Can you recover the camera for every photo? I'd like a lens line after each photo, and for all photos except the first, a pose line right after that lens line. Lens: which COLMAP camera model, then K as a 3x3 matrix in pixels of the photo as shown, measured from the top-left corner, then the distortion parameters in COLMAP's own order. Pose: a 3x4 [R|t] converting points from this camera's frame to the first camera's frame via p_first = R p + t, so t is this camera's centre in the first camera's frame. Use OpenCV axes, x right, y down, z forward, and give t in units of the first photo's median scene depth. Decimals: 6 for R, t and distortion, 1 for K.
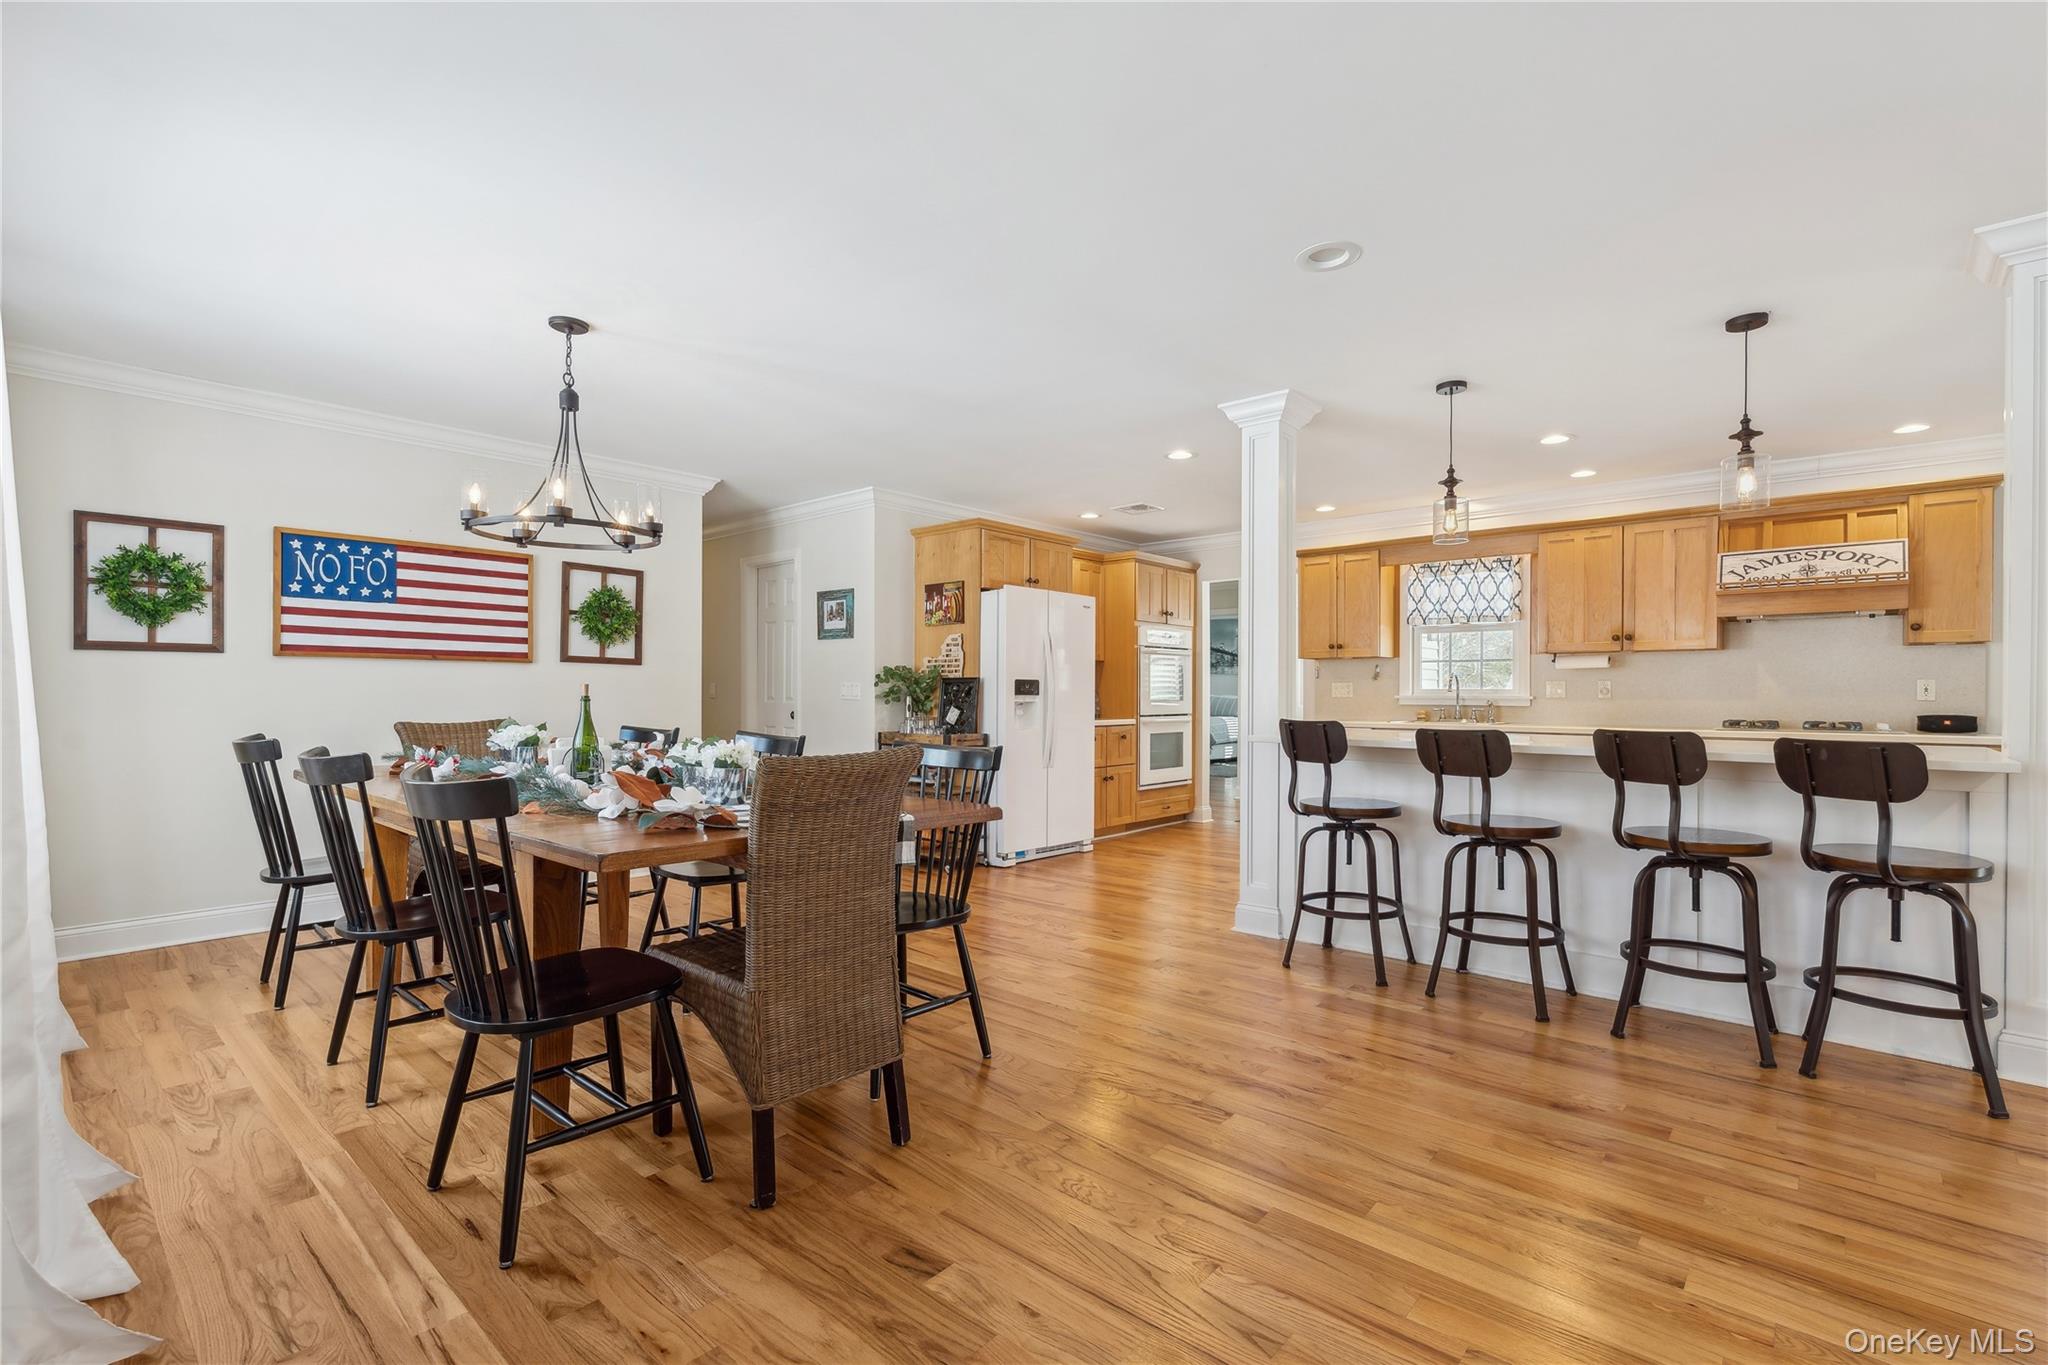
lens RADIAL K [[921.7, 0, 1015.0], [0, 921.7, 694.7], [0, 0, 1]] dist [-0.002850, 0.001115]
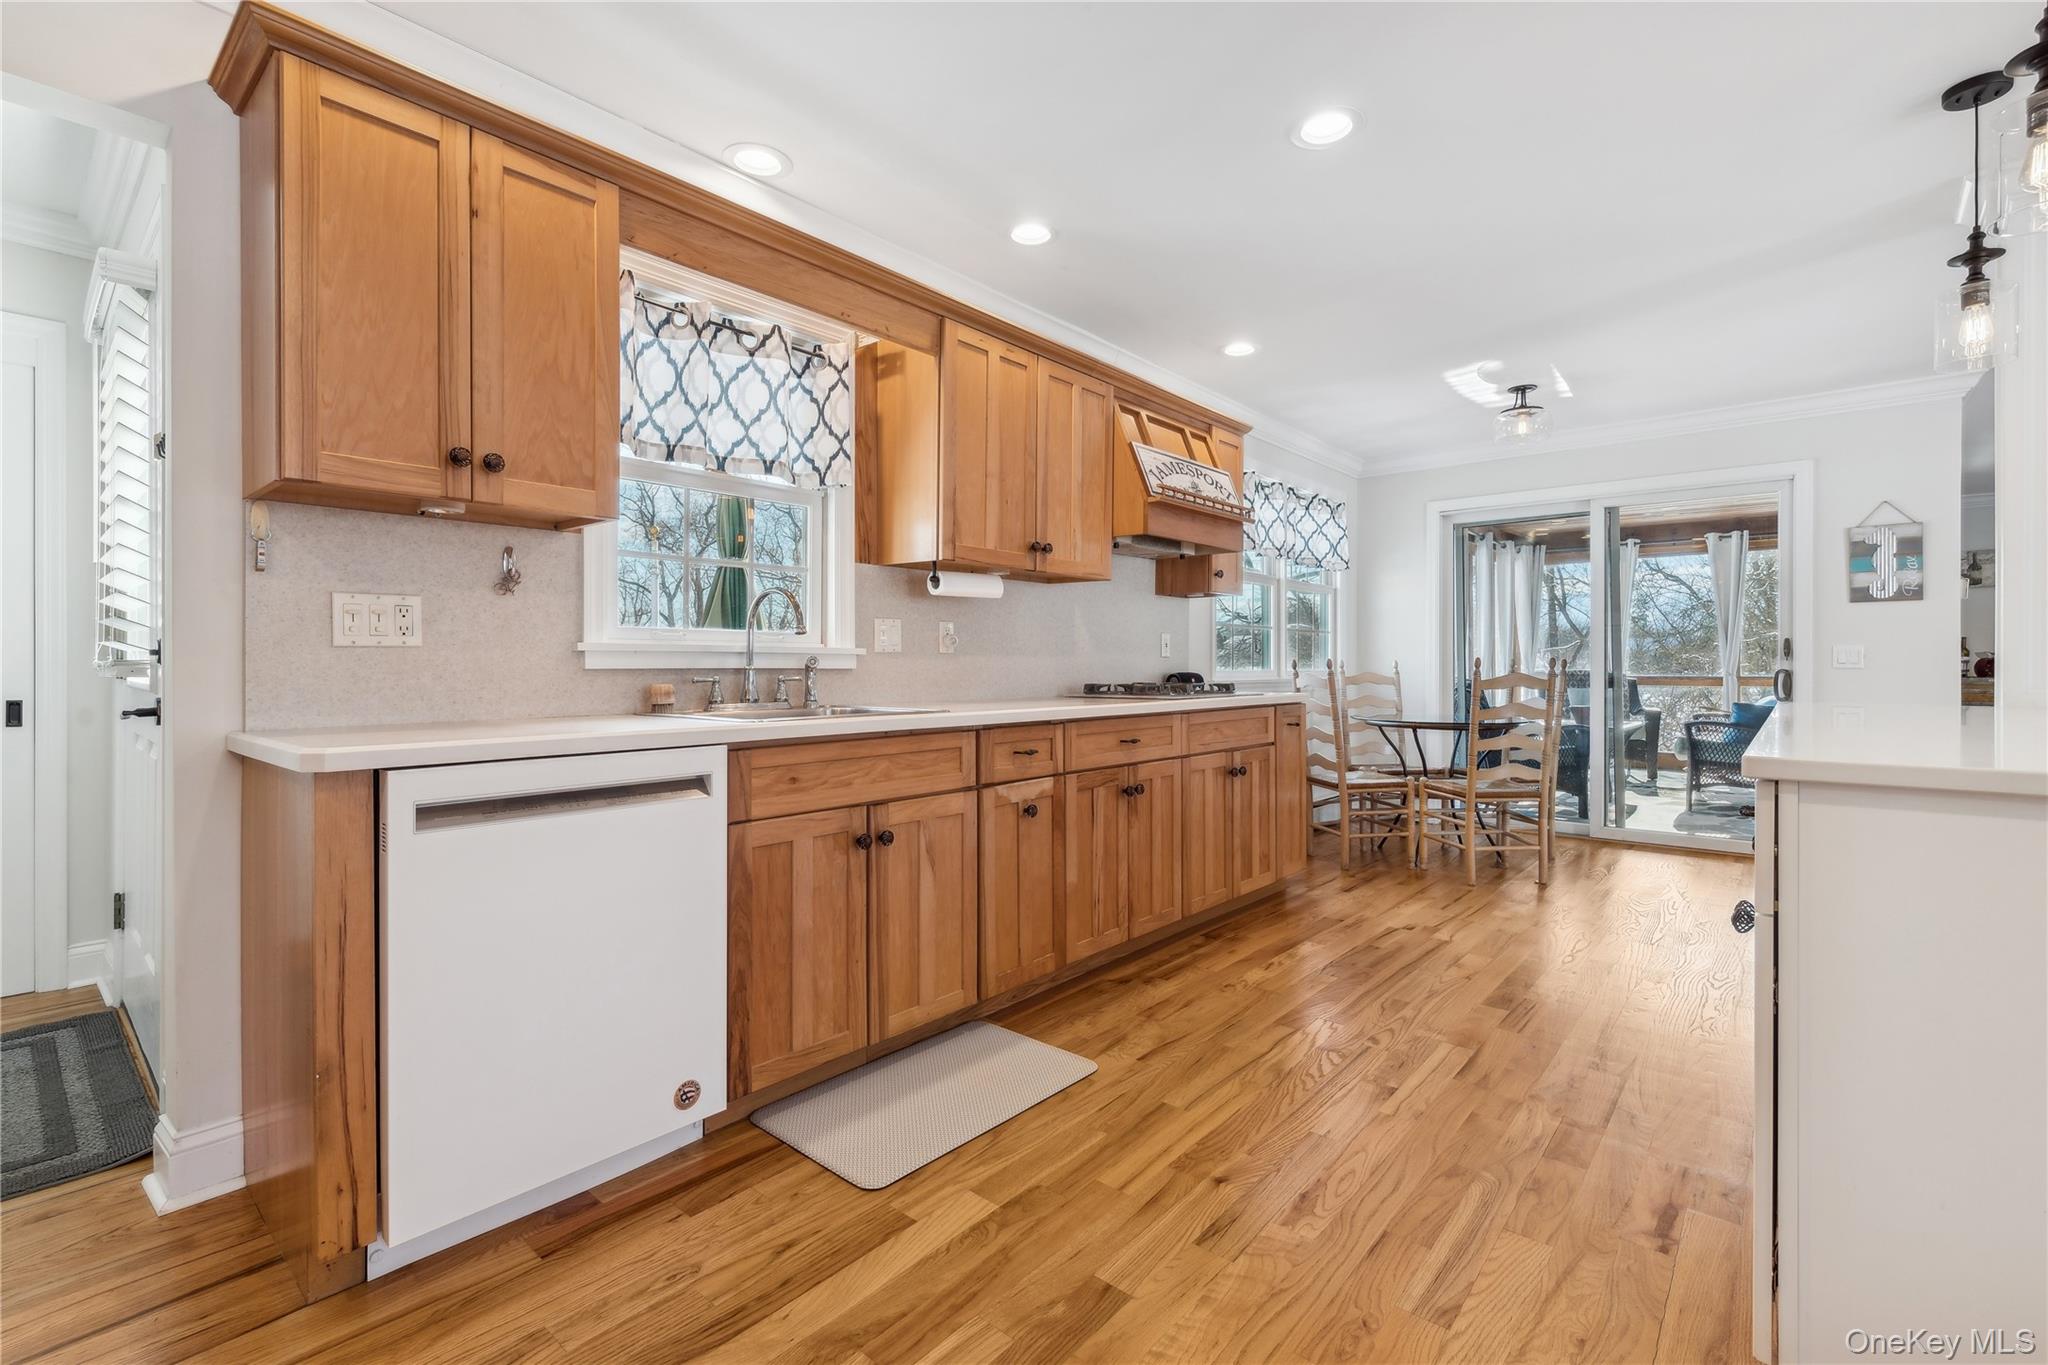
lens RADIAL K [[921.7, 0, 1053.9], [0, 921.7, 661.2], [0, 0, 1]] dist [-0.002850, 0.001115]
pose [[-0.036653, 0.001040, 0.999328, 0.089627], [0.000057, 0.999999, -0.001038, 0.011154], [-0.999328, 0.000018, -0.036653, 1.145584]]
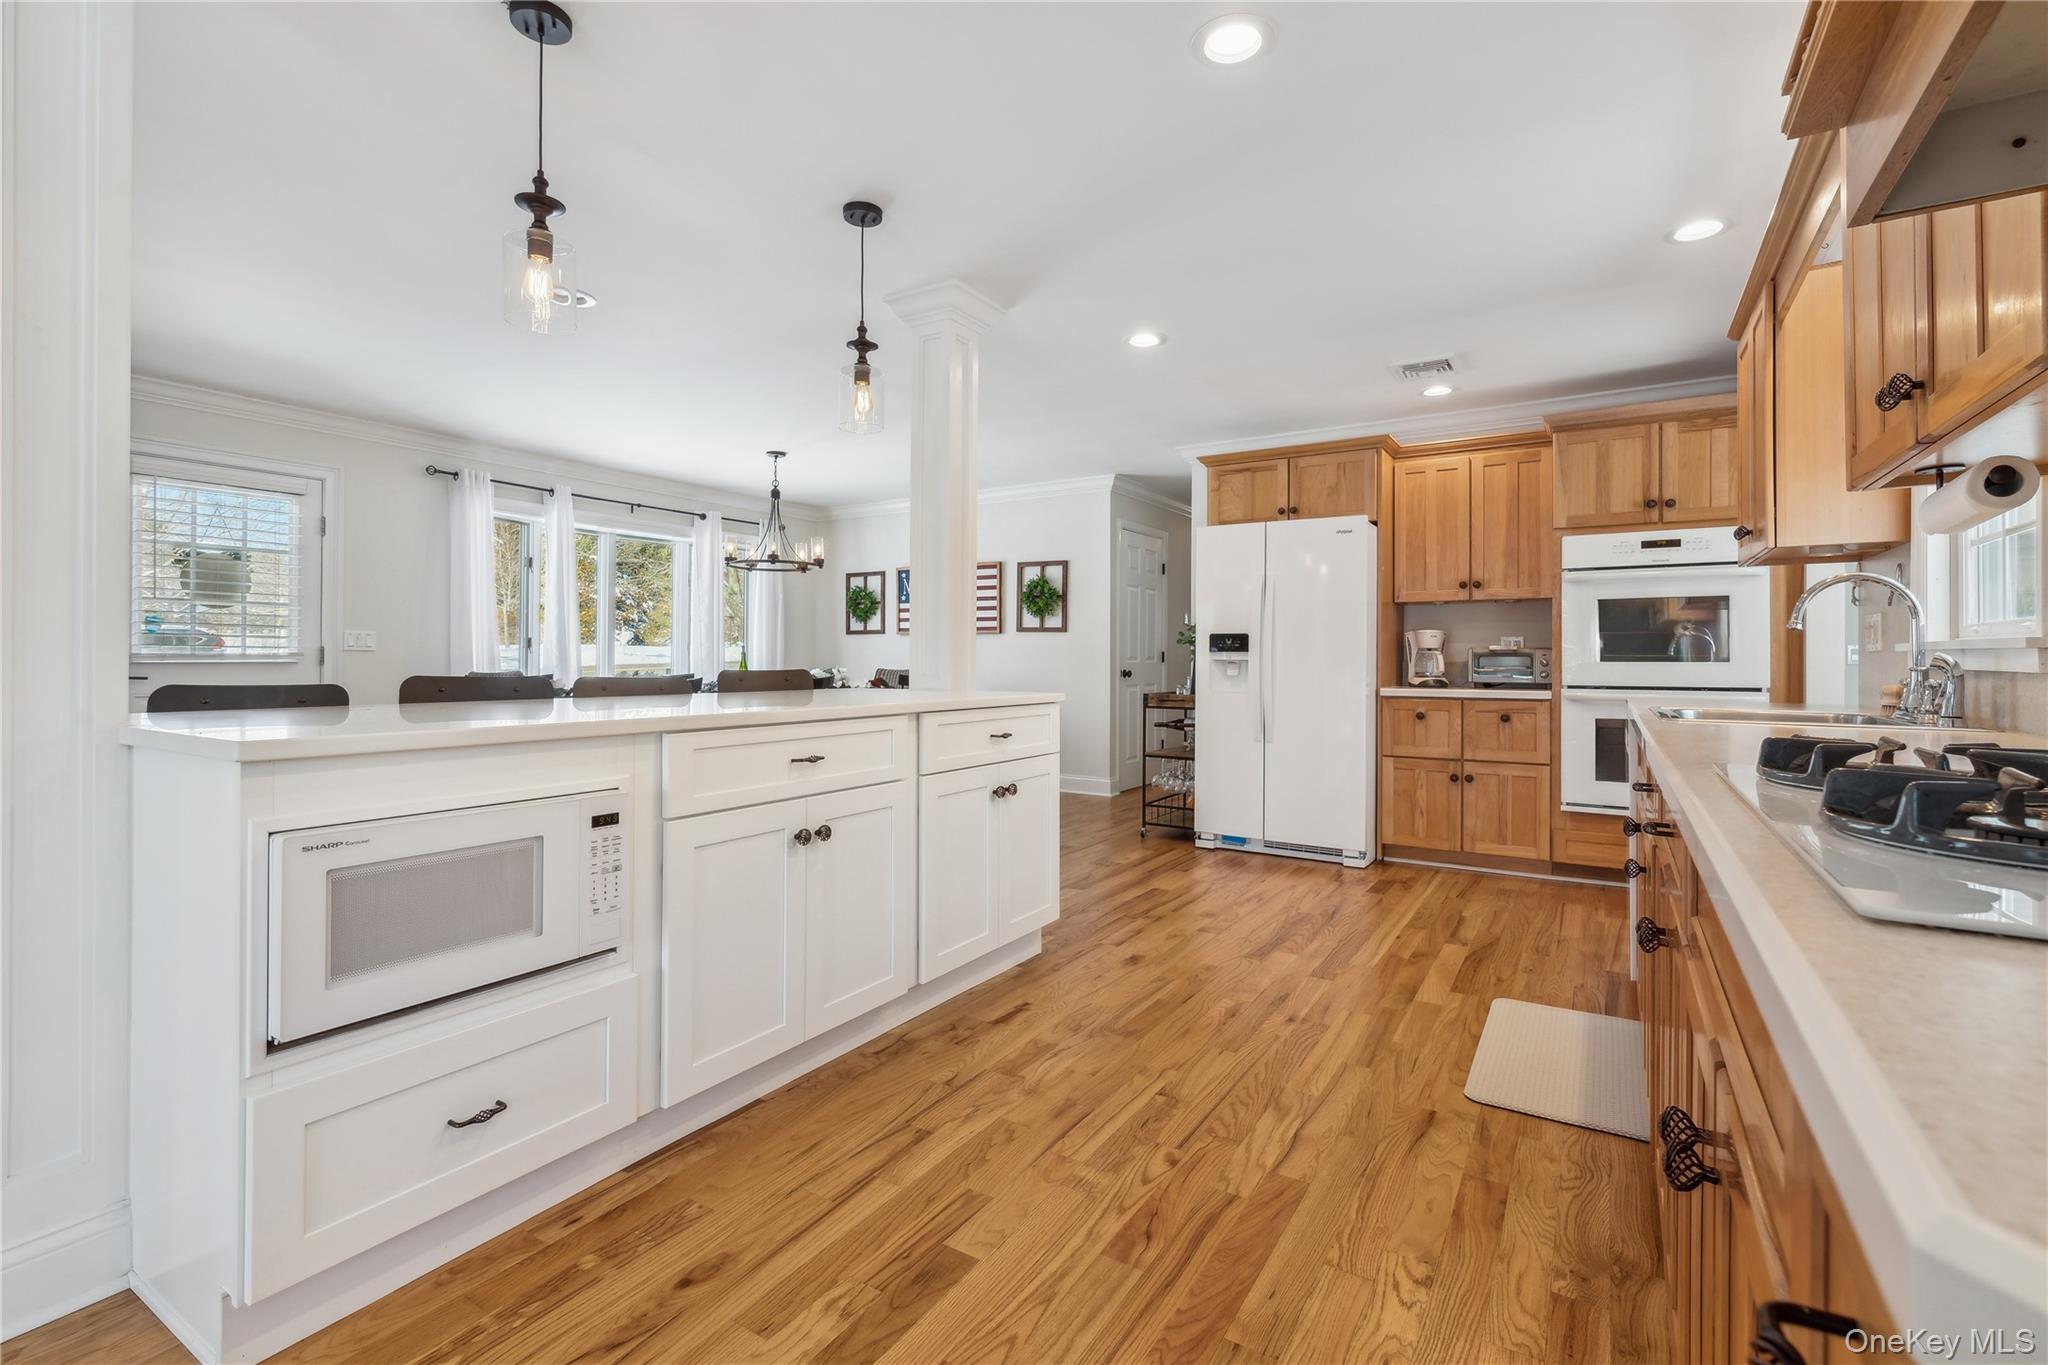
lens RADIAL K [[921.7, 0, 1041.8], [0, 921.7, 663.7], [0, 0, 1]] dist [-0.002850, 0.001115]
pose [[0.169022, 0.002824, -0.985608, 0.977909], [-0.002516, 0.999994, 0.002434, 0.010809], [0.985609, 0.002069, 0.169028, 0.825250]]
